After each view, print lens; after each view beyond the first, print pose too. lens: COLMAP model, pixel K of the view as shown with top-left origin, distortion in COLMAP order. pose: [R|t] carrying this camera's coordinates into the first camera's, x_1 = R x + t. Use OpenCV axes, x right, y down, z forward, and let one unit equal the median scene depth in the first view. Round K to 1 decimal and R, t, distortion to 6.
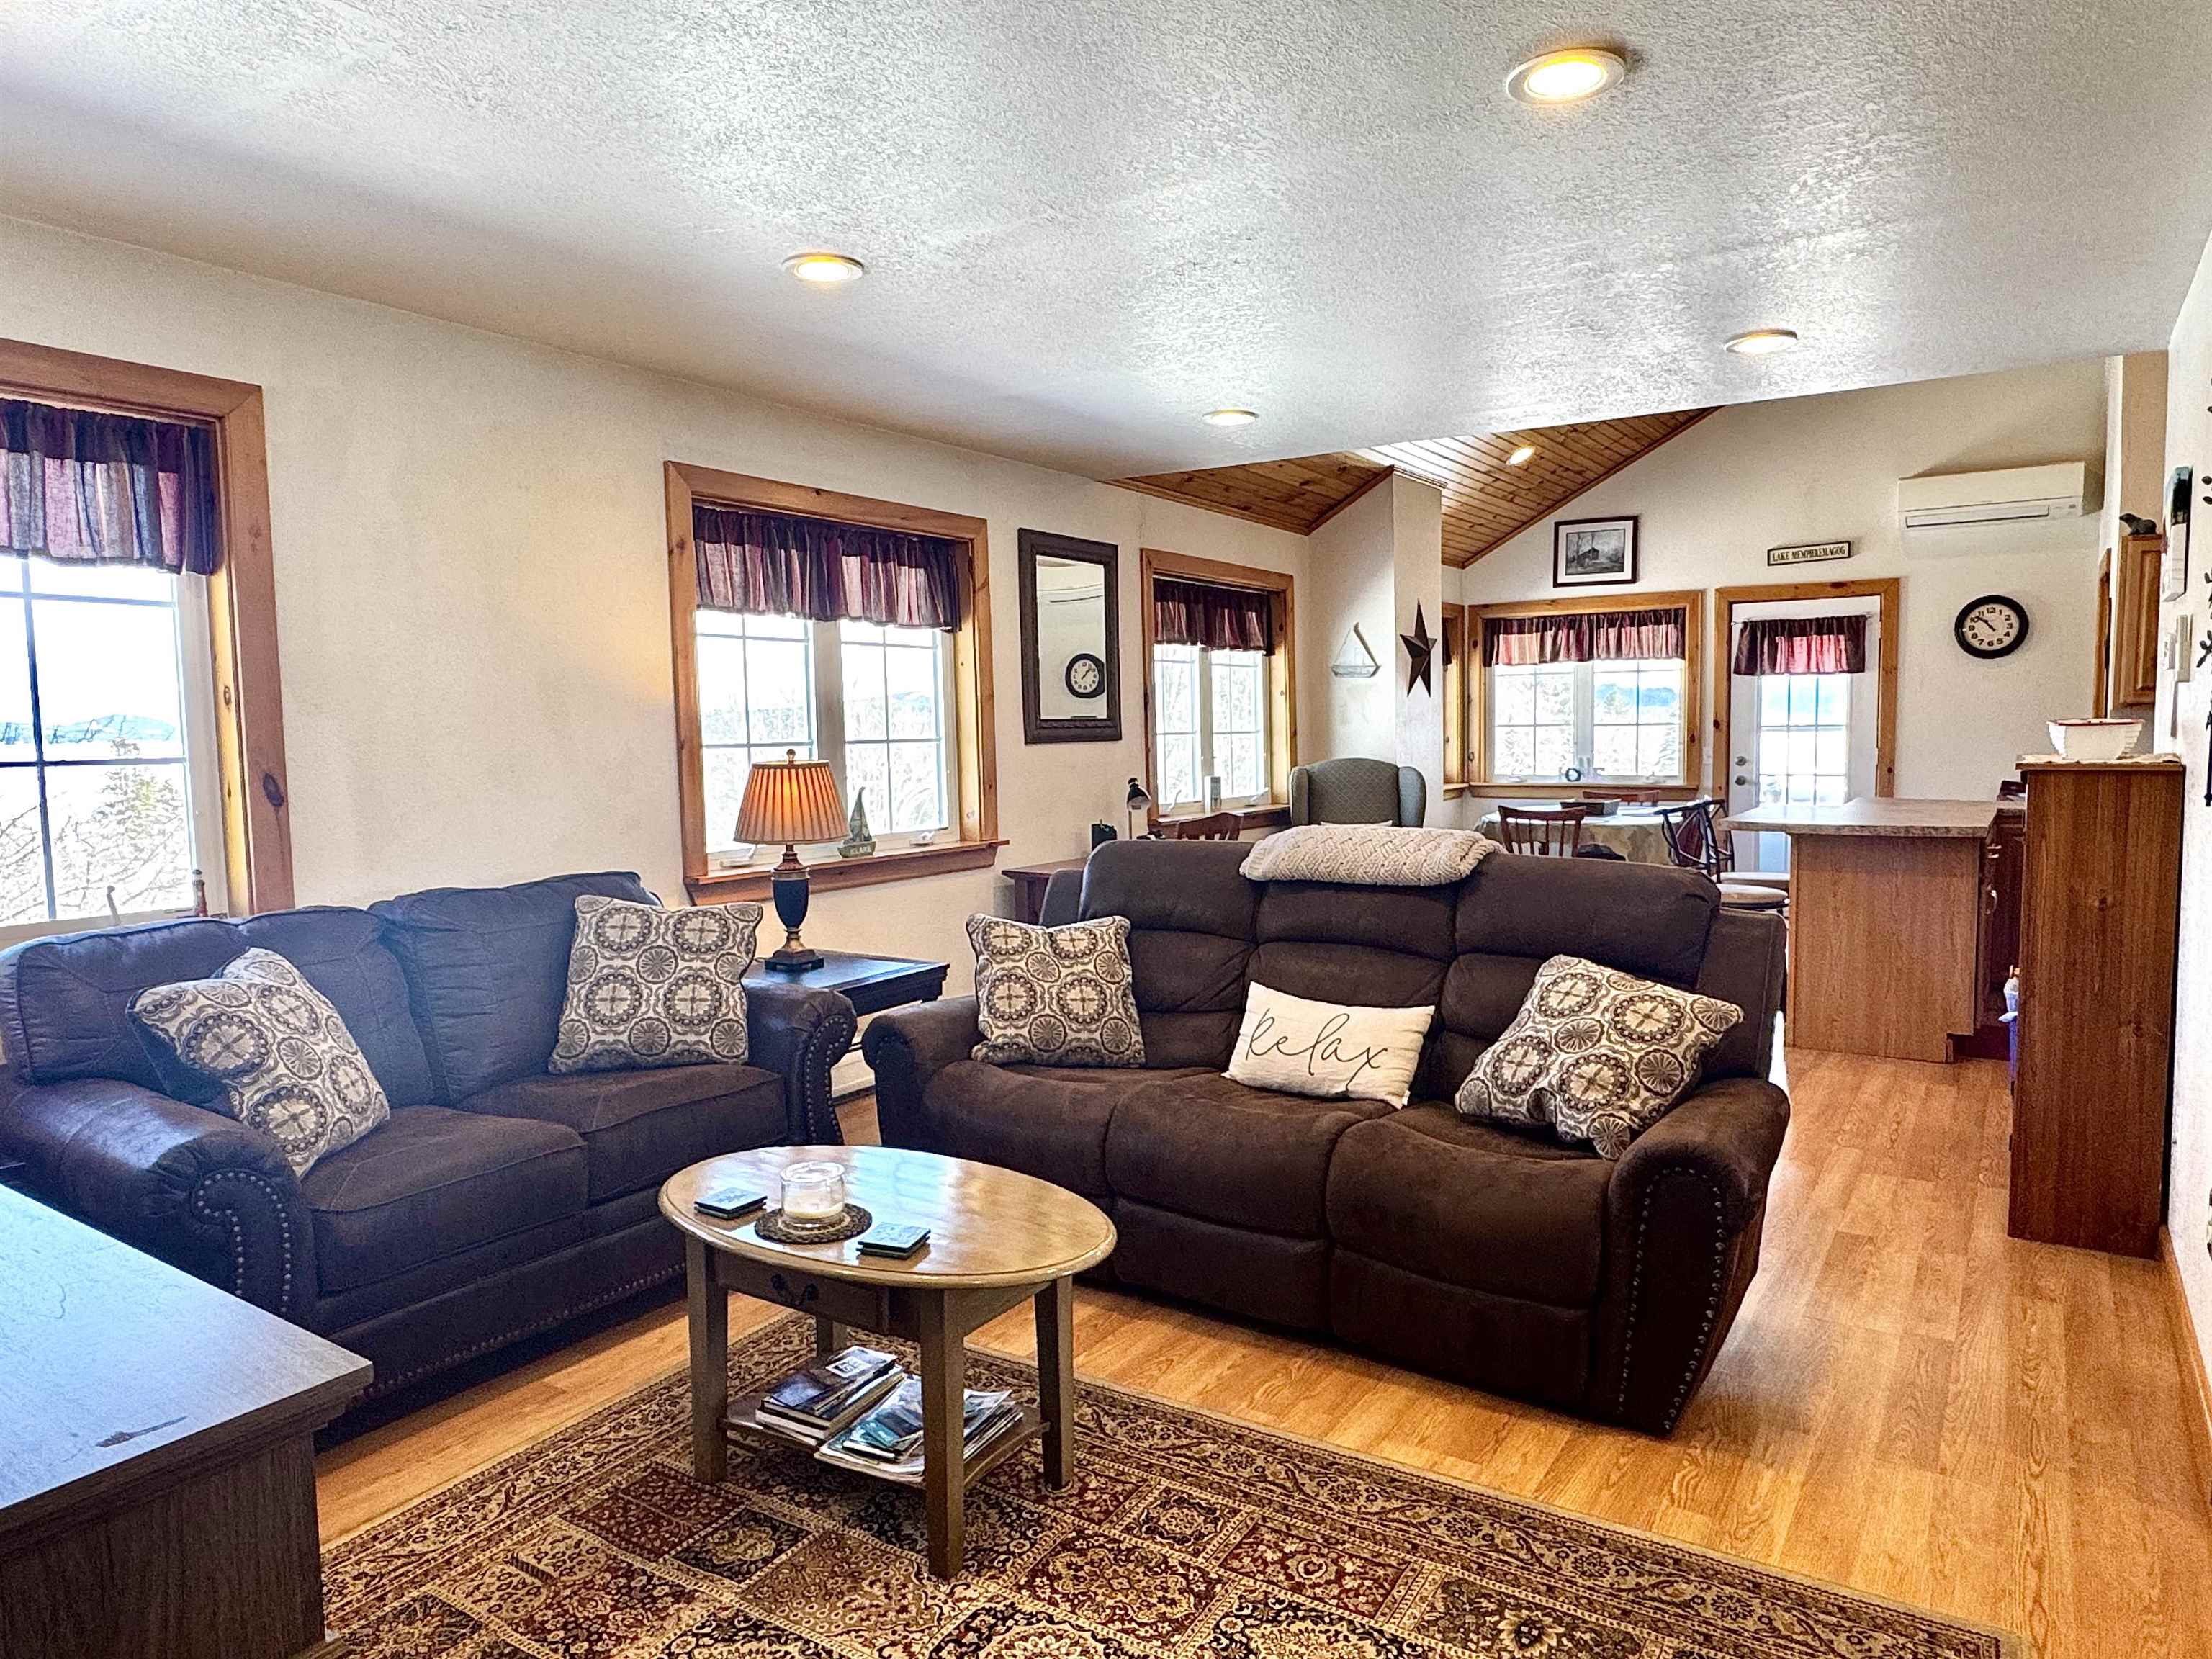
lens RADIAL K [[1415.3, 0, 1096.7], [0, 1415.3, 834.8], [0, 0, 1]] dist [-0.002195, 0.000006]
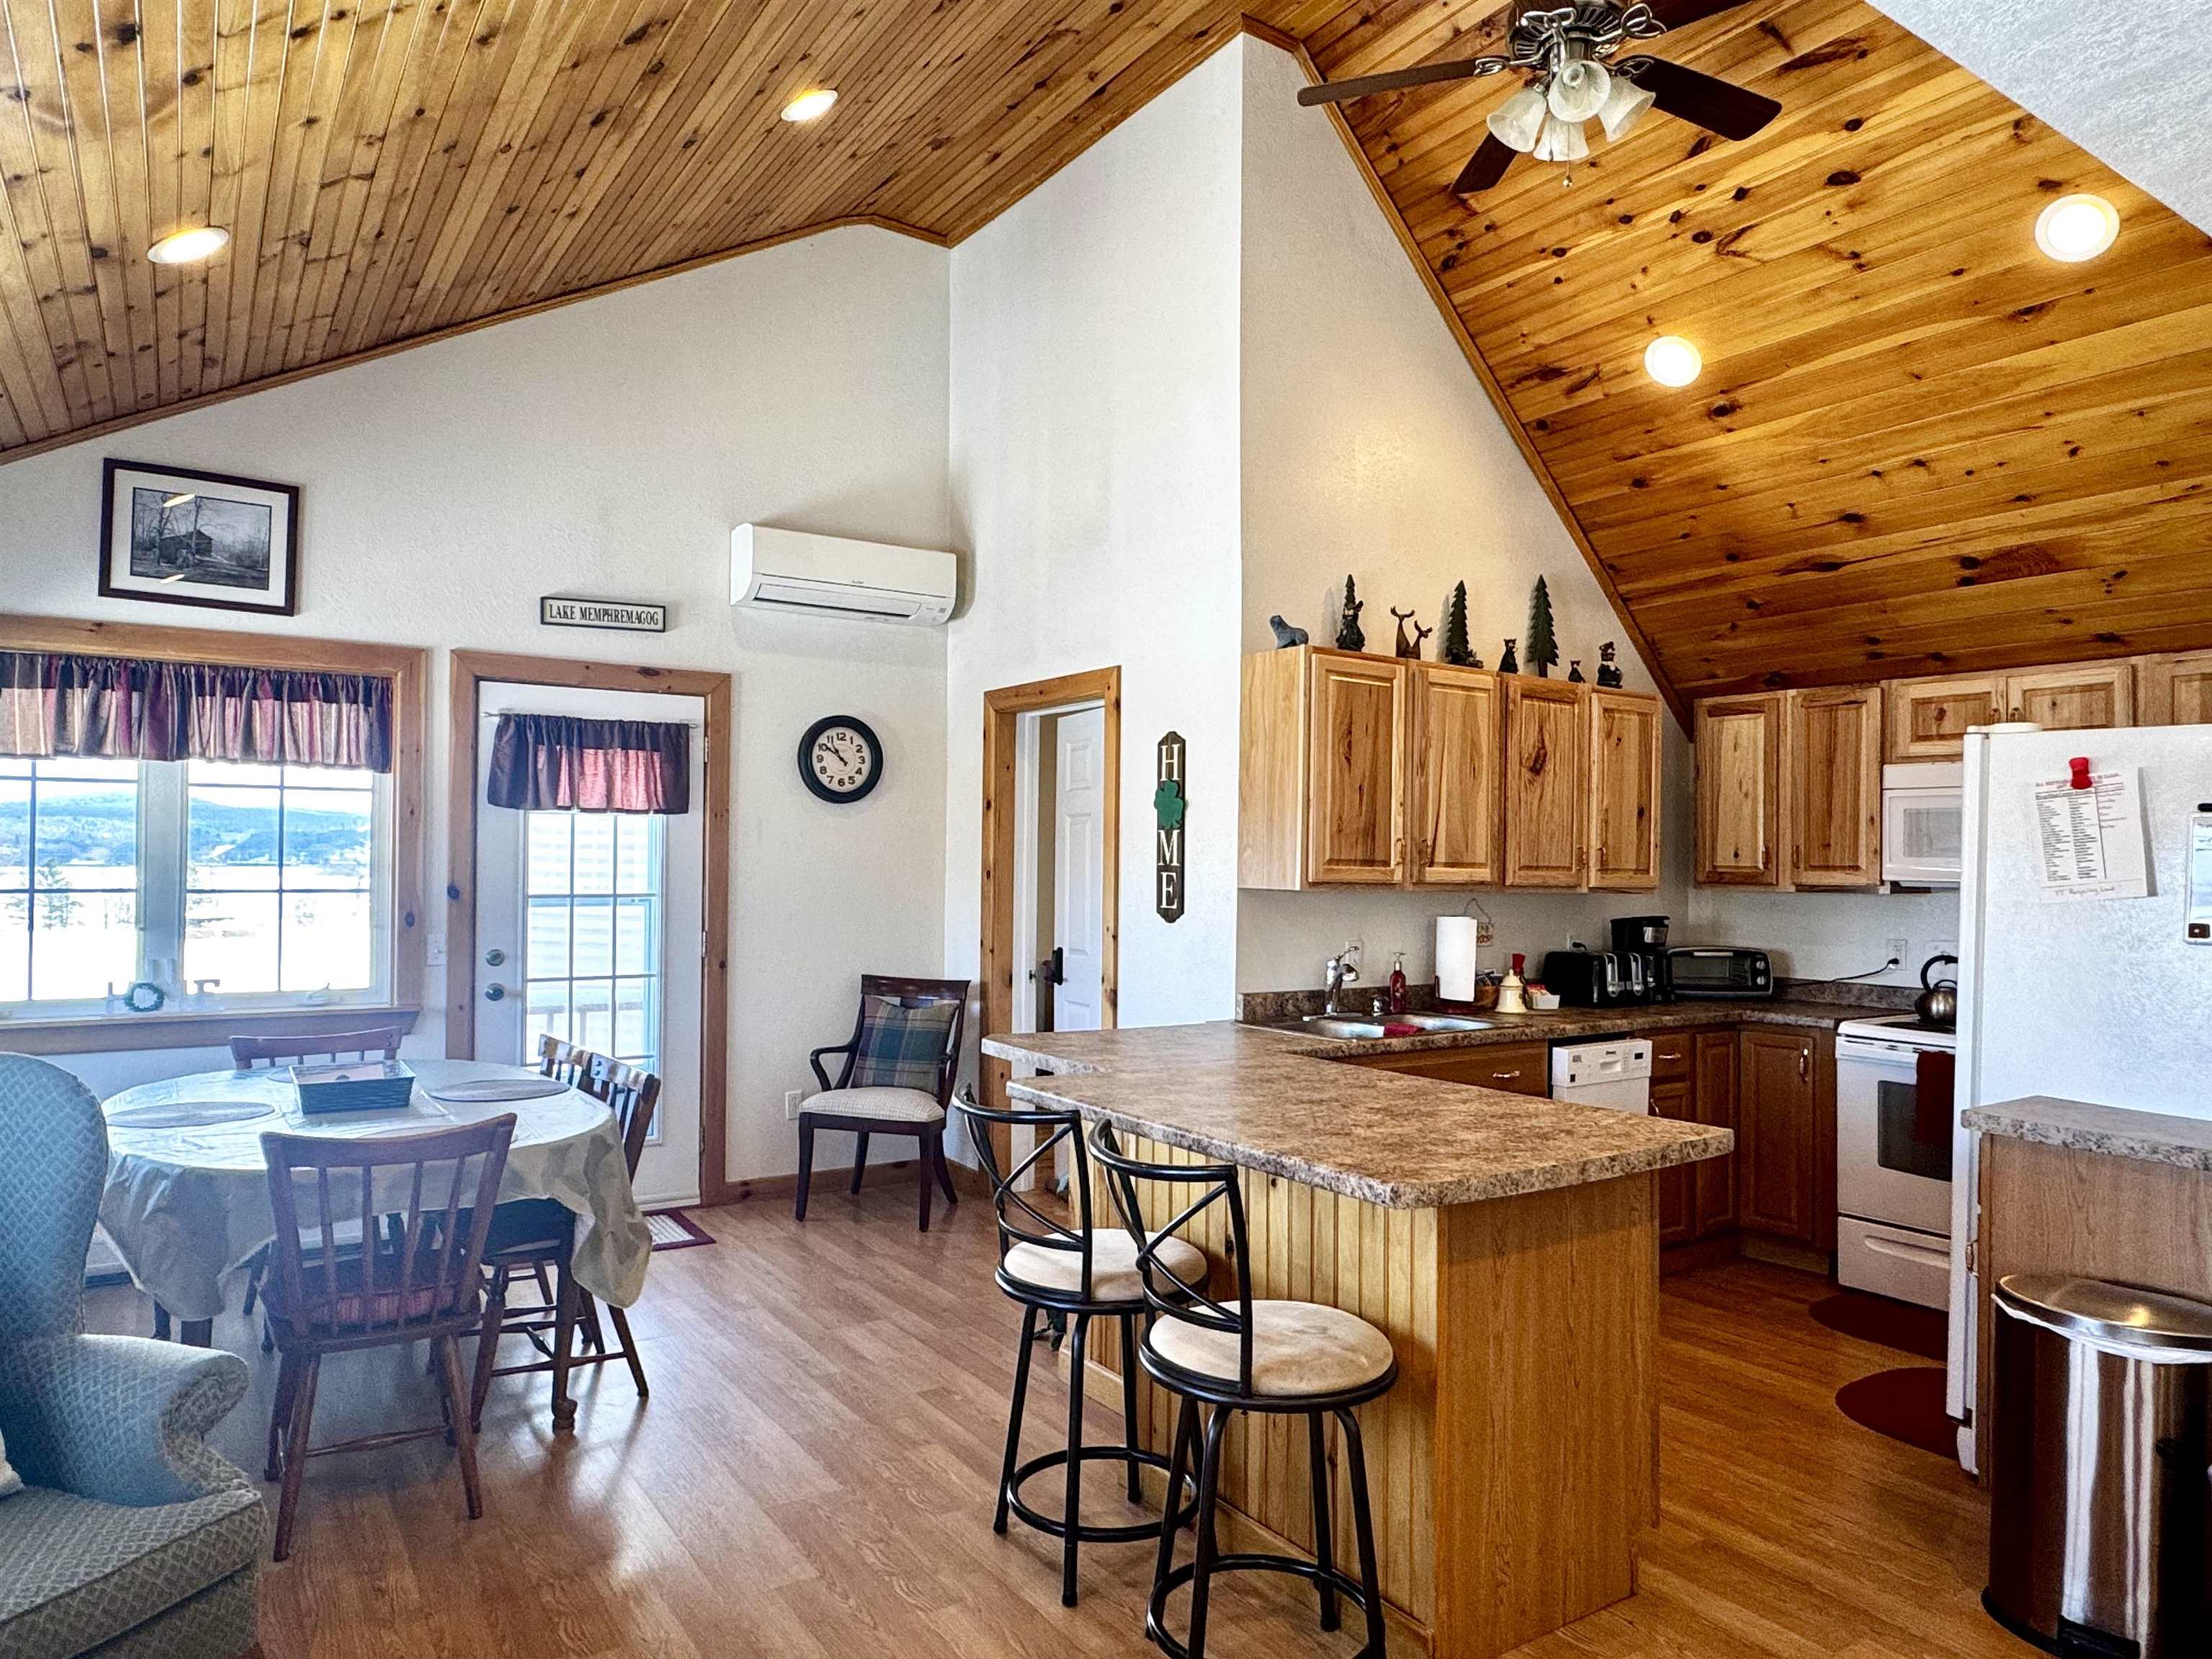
lens RADIAL K [[1415.3, 0, 1111.0], [0, 1415.3, 839.0], [0, 0, 1]] dist [-0.002195, 0.000006]
pose [[0.379967, 0.030748, 0.924489, 0.023868], [0.053481, 0.997045, -0.055142, -0.053975], [-0.923453, 0.070395, 0.377199, 0.543883]]
